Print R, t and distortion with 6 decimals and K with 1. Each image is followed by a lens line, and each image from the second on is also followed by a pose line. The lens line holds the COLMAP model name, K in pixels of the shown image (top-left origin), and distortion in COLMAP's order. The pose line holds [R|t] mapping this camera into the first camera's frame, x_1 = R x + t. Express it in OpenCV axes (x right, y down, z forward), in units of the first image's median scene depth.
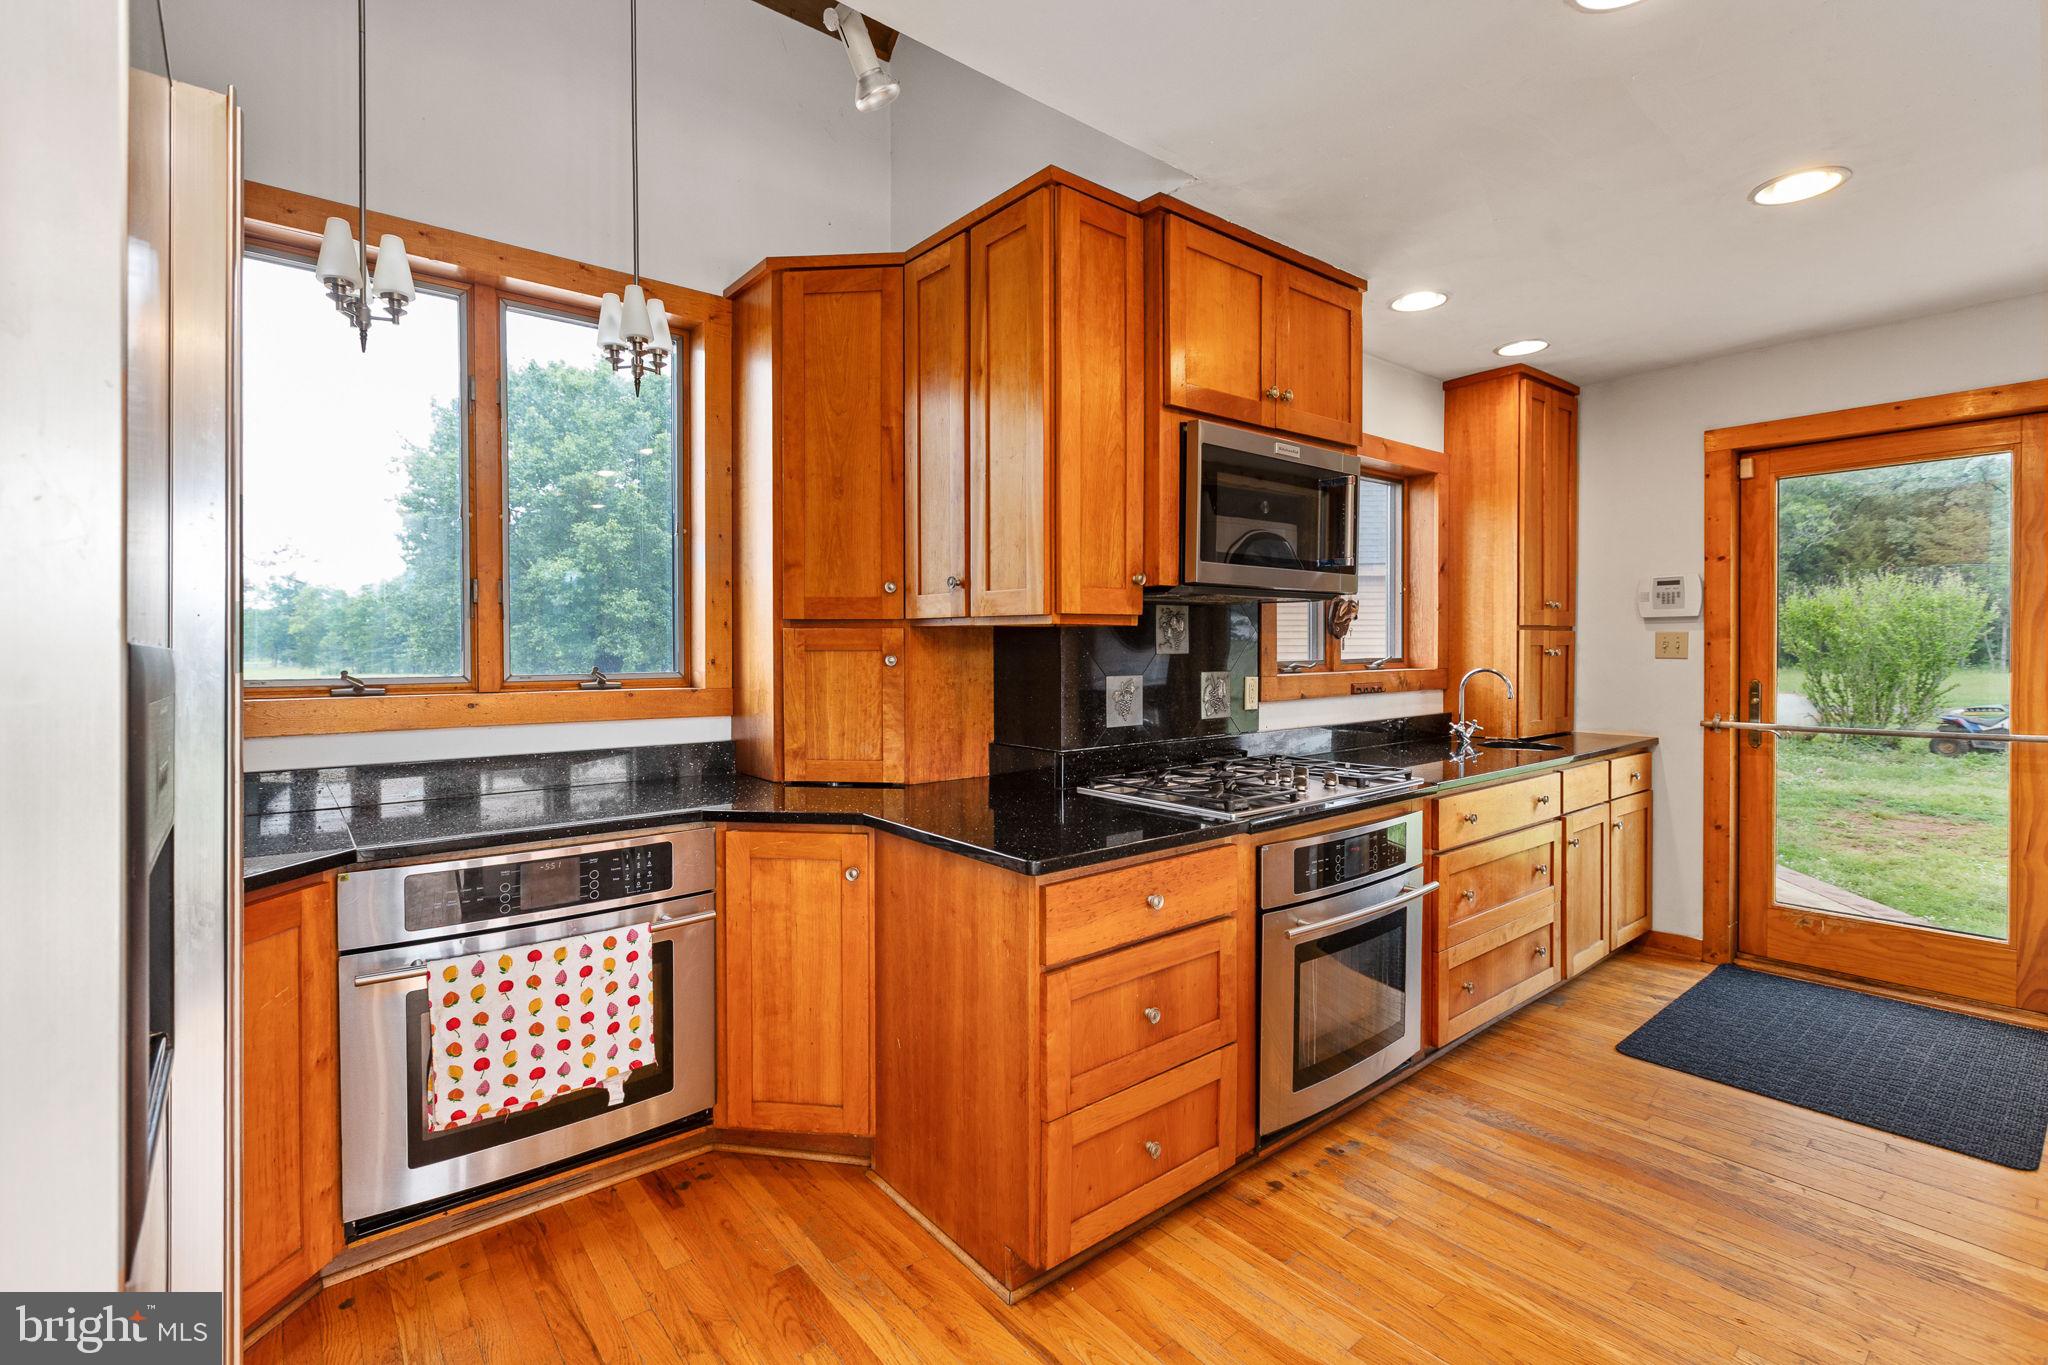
lens RADIAL K [[927.5, 0, 1004.5], [0, 927.5, 662.0], [0, 0, 1]] dist [0.003140, -0.002371]
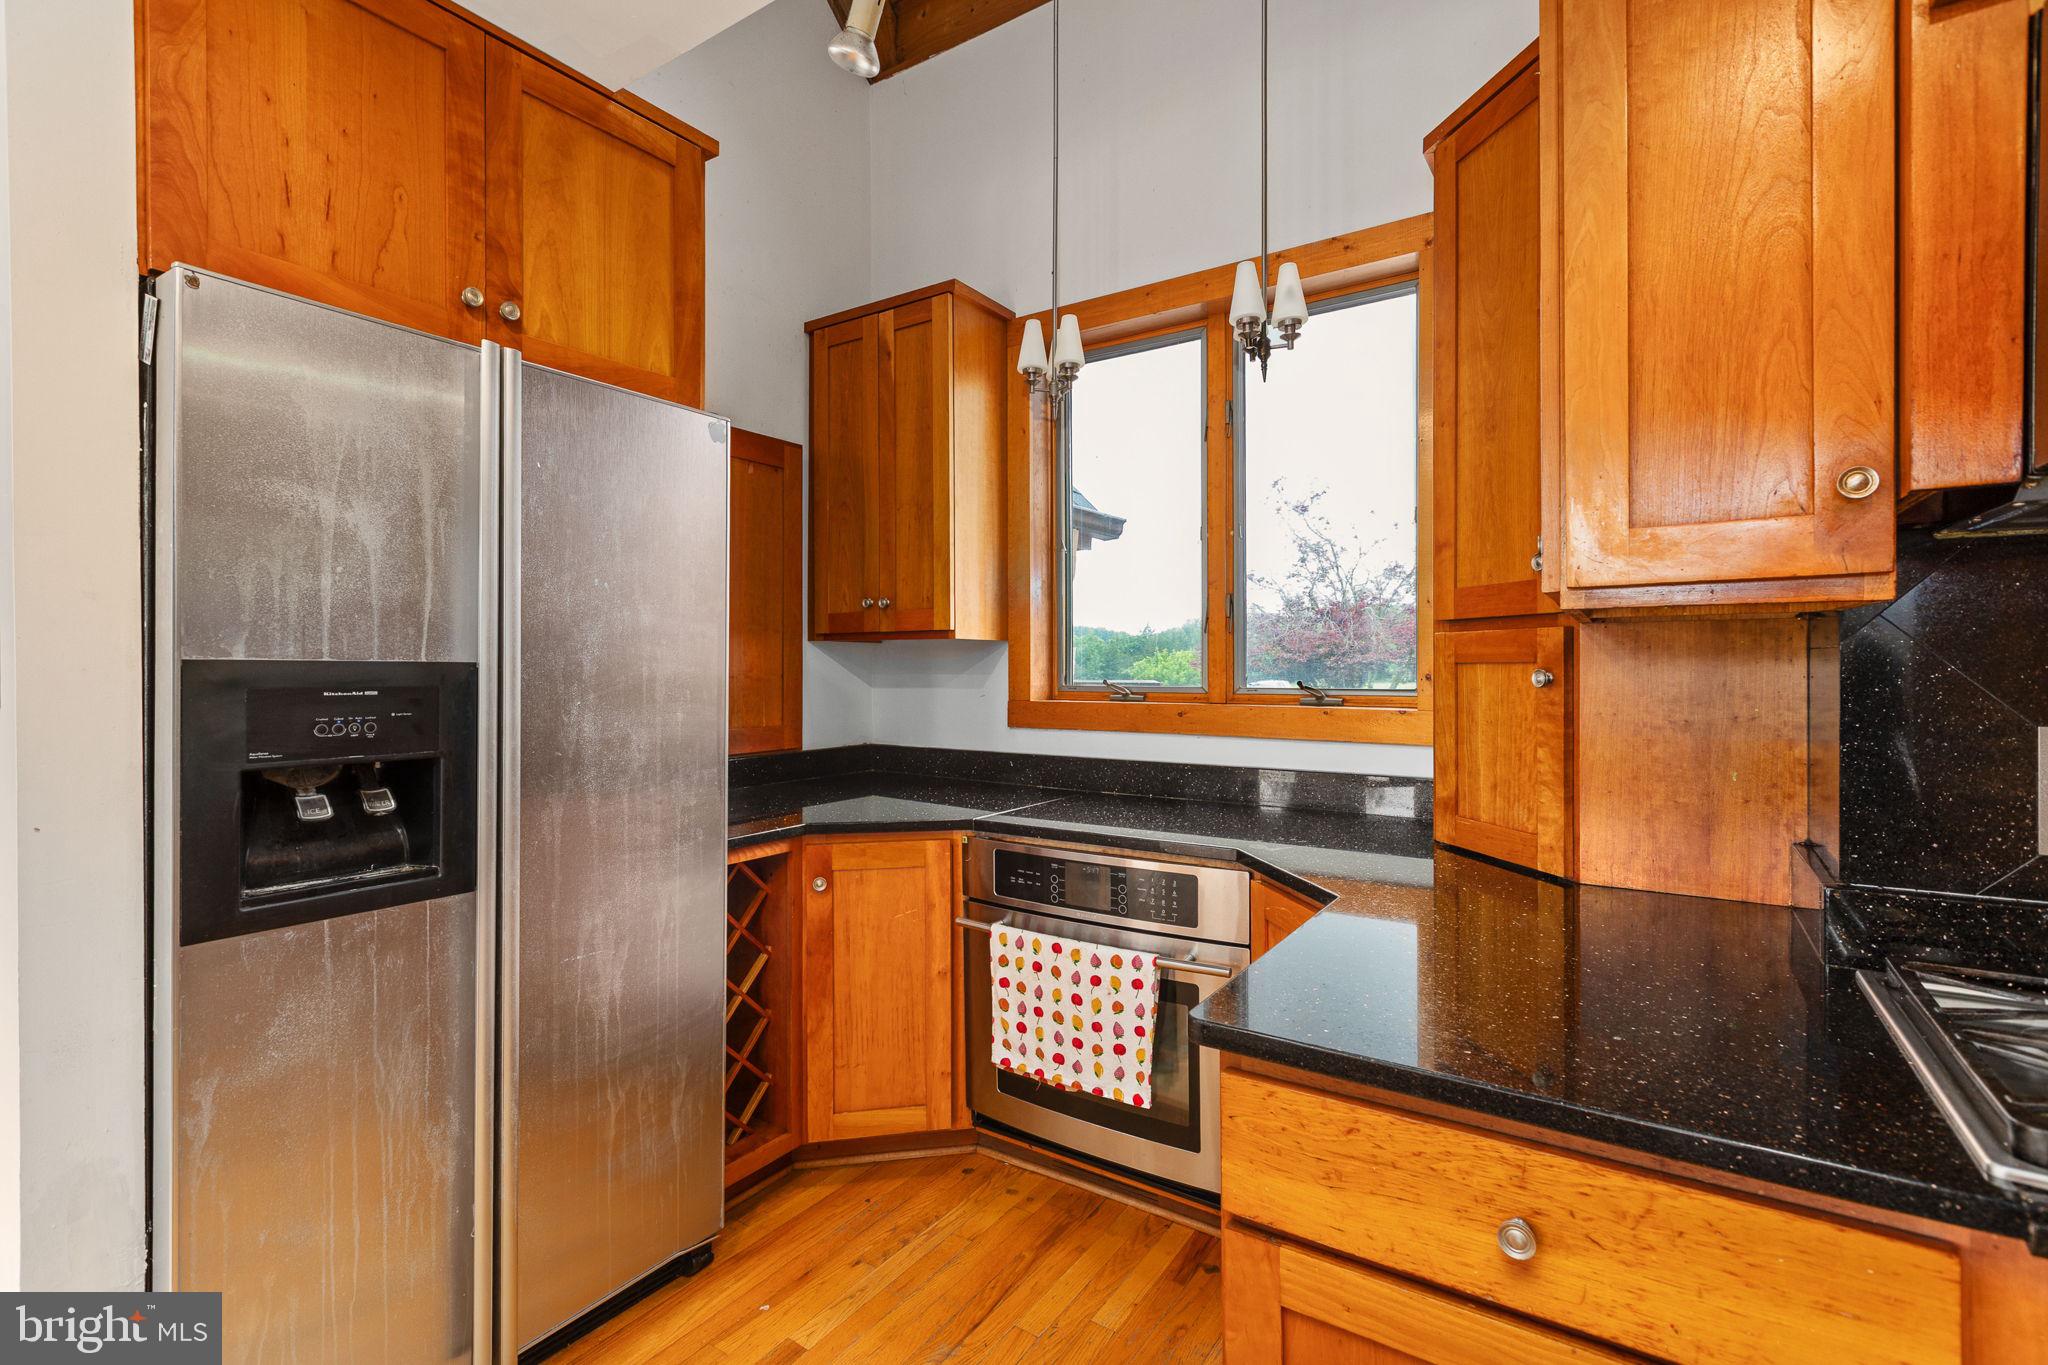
lens RADIAL K [[927.5, 0, 1023.7], [0, 927.5, 675.6], [0, 0, 1]] dist [0.003140, -0.002371]
pose [[0.296460, 0.011292, -0.954978, 0.344494], [-0.011471, 0.999900, 0.008262, -0.004600], [0.954976, 0.008505, 0.296560, 0.440103]]
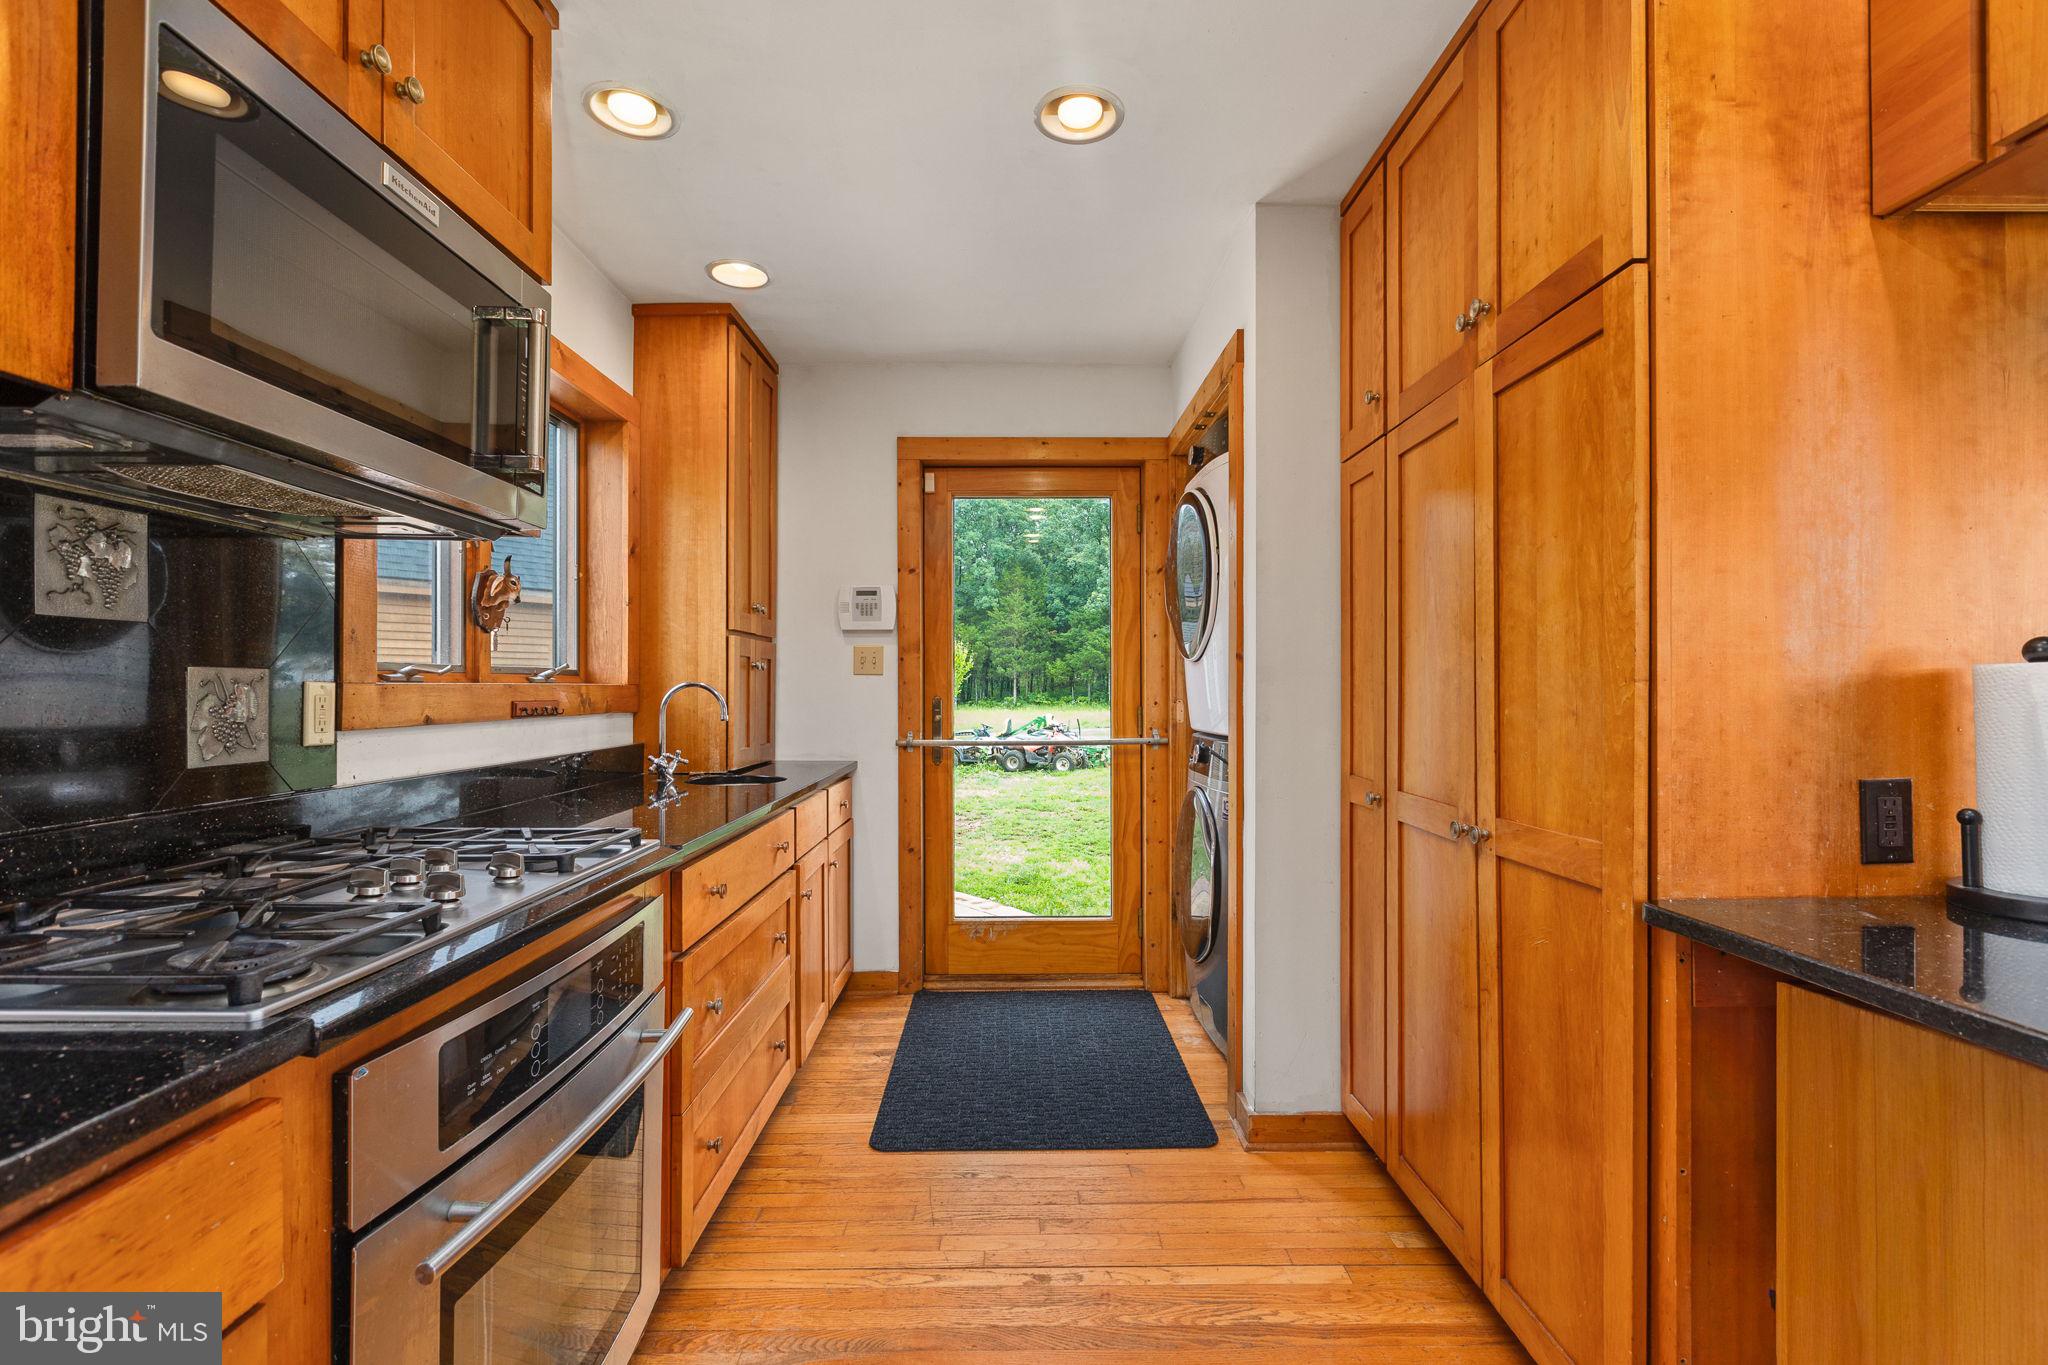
lens RADIAL K [[927.5, 0, 1026.9], [0, 927.5, 688.4], [0, 0, 1]] dist [0.003140, -0.002371]
pose [[0.614399, 0.005878, 0.788974, 0.108781], [0.010437, 0.999824, -0.015576, 0.034913], [-0.788927, 0.017804, 0.614229, 0.406180]]
